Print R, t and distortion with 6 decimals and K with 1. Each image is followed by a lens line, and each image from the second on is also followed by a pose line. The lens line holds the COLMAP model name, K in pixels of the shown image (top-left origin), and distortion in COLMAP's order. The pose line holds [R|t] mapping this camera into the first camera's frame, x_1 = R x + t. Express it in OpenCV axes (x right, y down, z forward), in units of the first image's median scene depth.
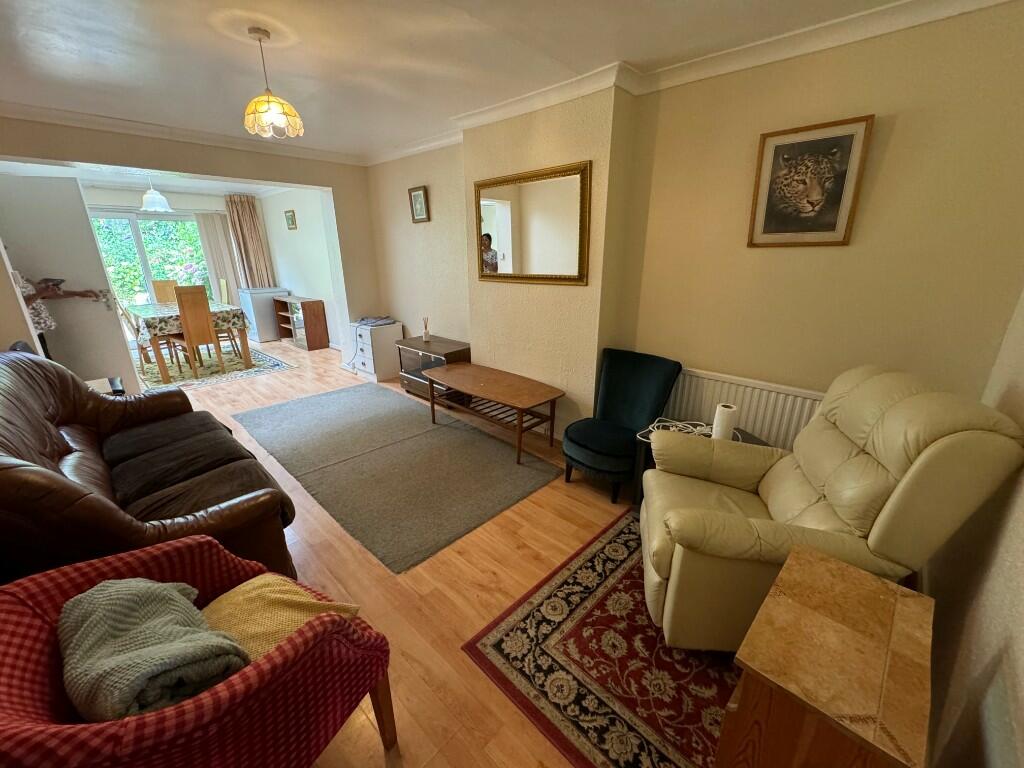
lens RADIAL K [[415.2, 0, 513.8], [0, 415.2, 380.4], [0, 0, 1]] dist [-0.000691, -0.000043]
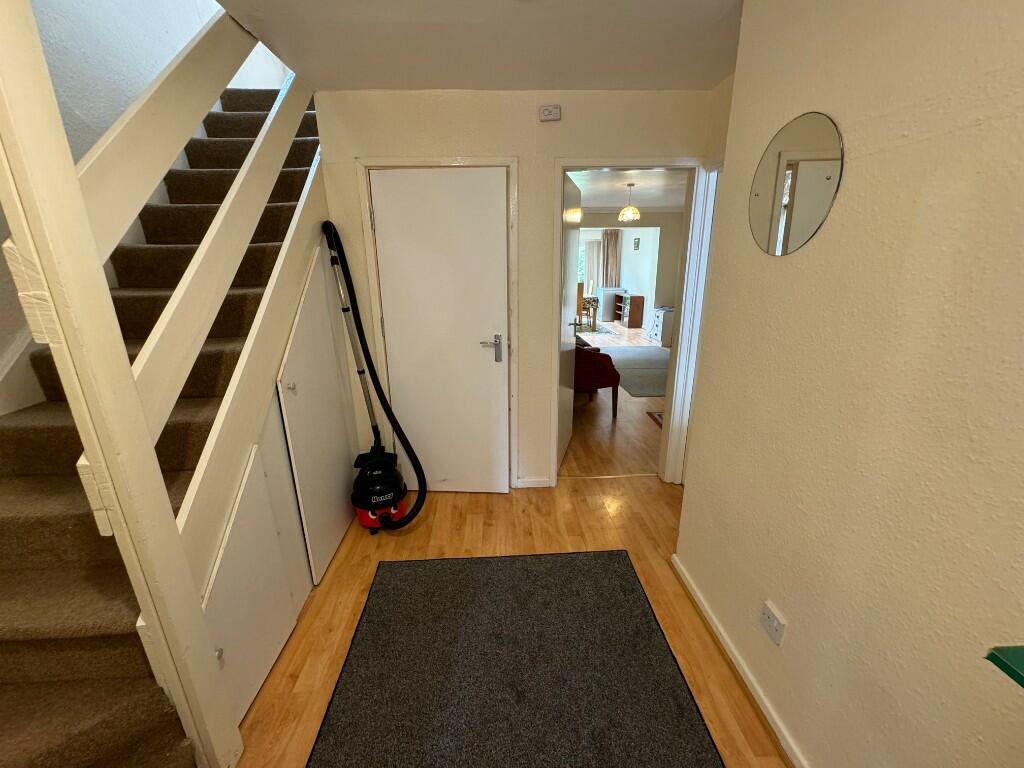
lens RADIAL K [[415.2, 0, 517.9], [0, 415.2, 385.4], [0, 0, 1]] dist [-0.000691, -0.000043]
pose [[0.730672, 0.195100, -0.654259, 0.255754], [-0.207439, 0.976436, 0.059506, 0.127631], [0.650452, 0.092239, 0.753926, -0.408840]]
